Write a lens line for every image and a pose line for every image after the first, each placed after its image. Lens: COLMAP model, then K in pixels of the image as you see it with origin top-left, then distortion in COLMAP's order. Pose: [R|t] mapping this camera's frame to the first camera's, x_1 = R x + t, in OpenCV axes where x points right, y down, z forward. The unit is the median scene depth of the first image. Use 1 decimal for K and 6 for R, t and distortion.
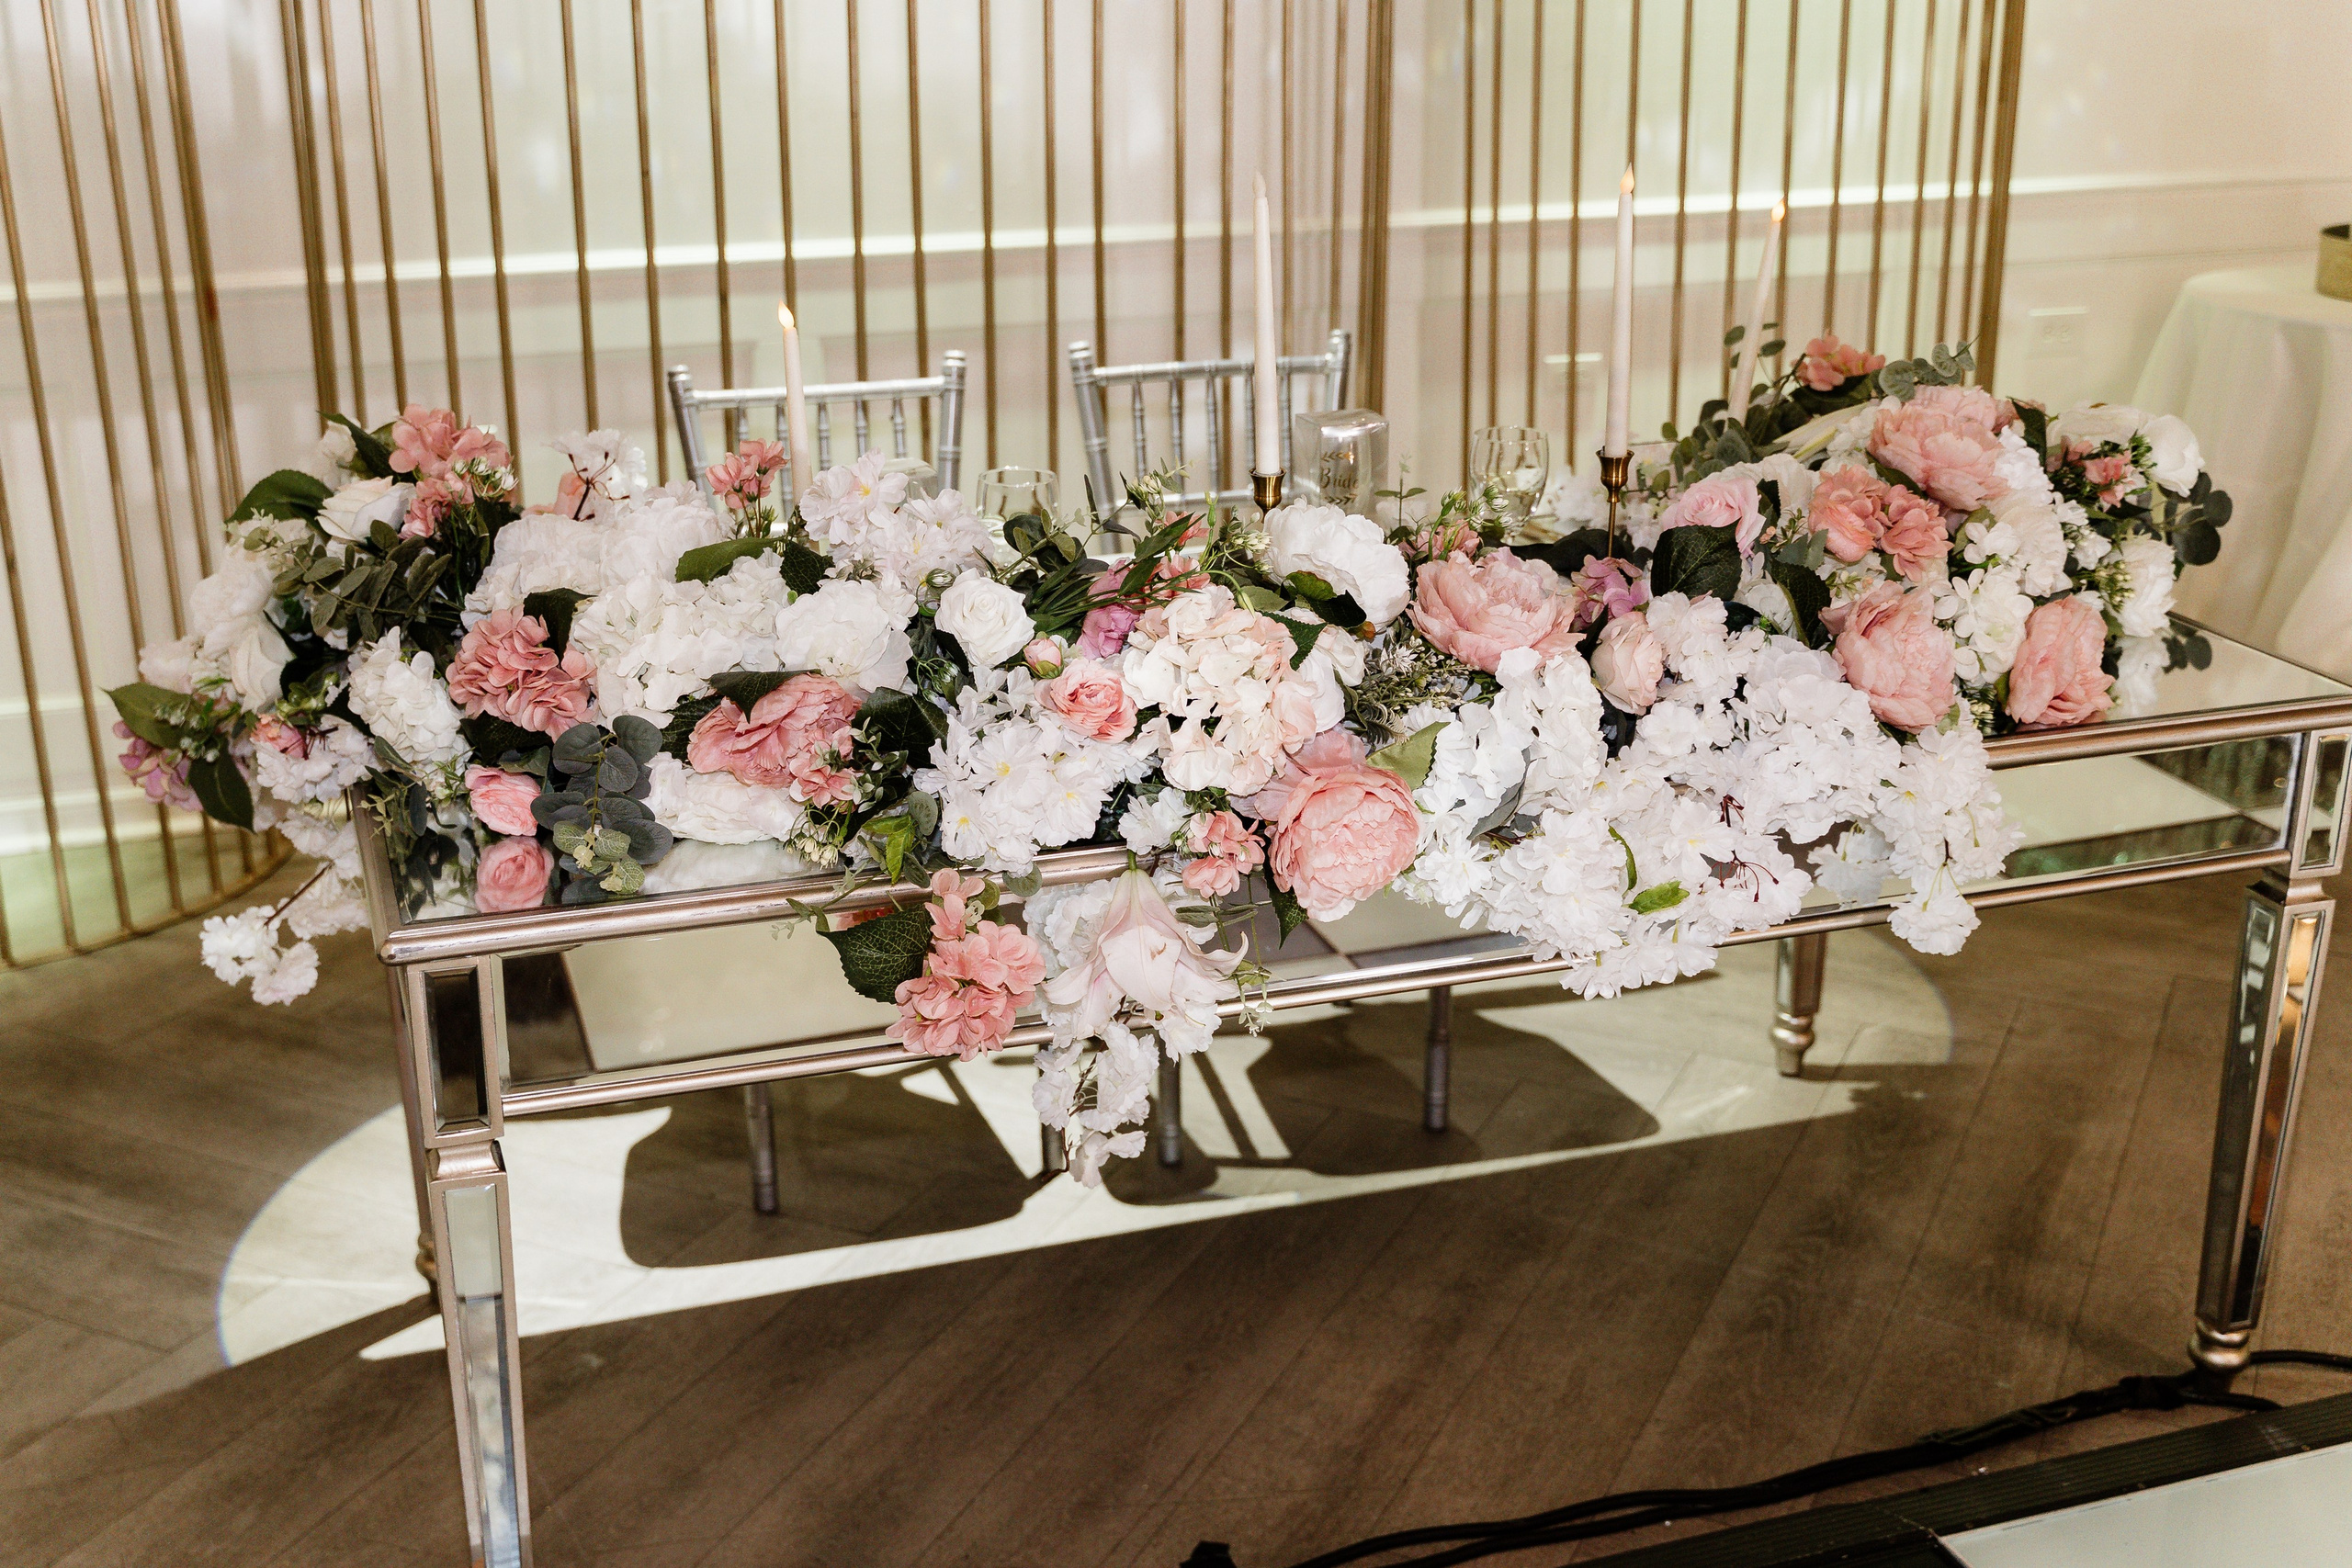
lens RADIAL K [[2758.1, 0, 1176.8], [0, 2758.1, 775.6], [0, 0, 1]] dist [-0.014311, 0.000000]
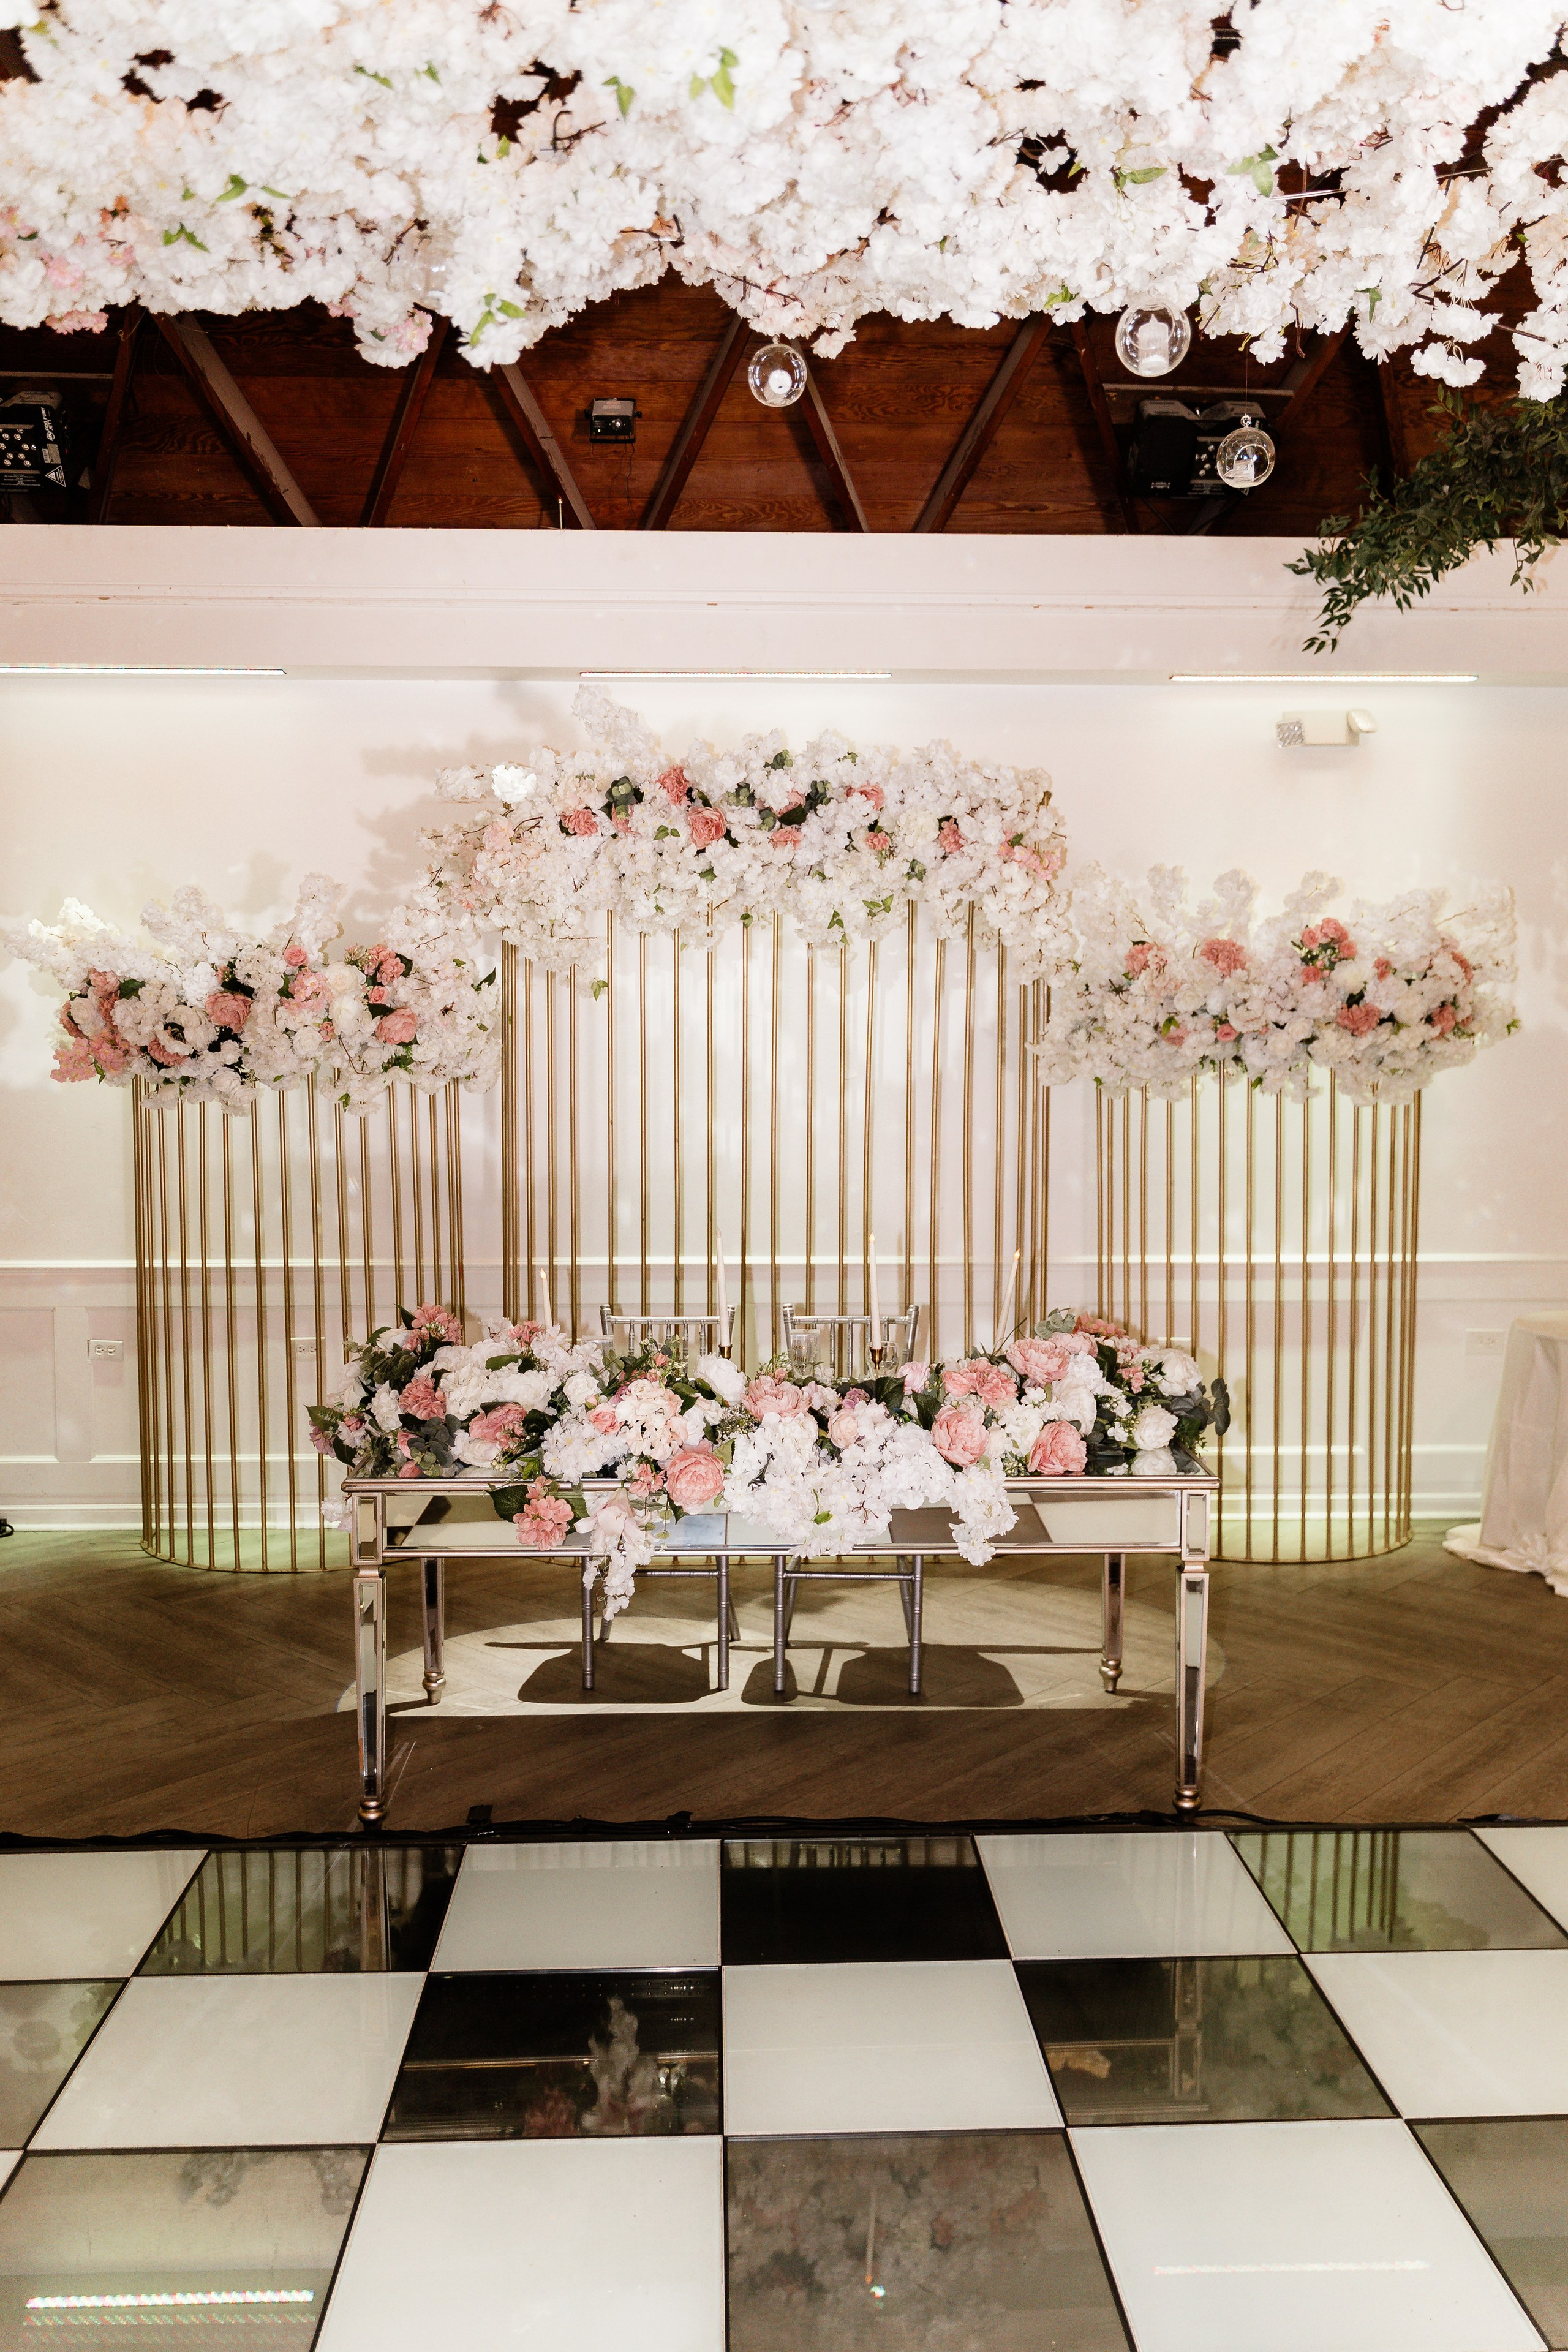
lens RADIAL K [[1960.0, 0, 781.5], [0, 1960.0, 1181.4], [0, 0, 1]] dist [0.022258, -0.037175]
pose [[0.957205, 0.031334, -0.287708, 0.456591], [-0.098601, 0.969955, -0.222408, 0.105747], [0.272095, 0.241259, 0.931536, -0.526592]]
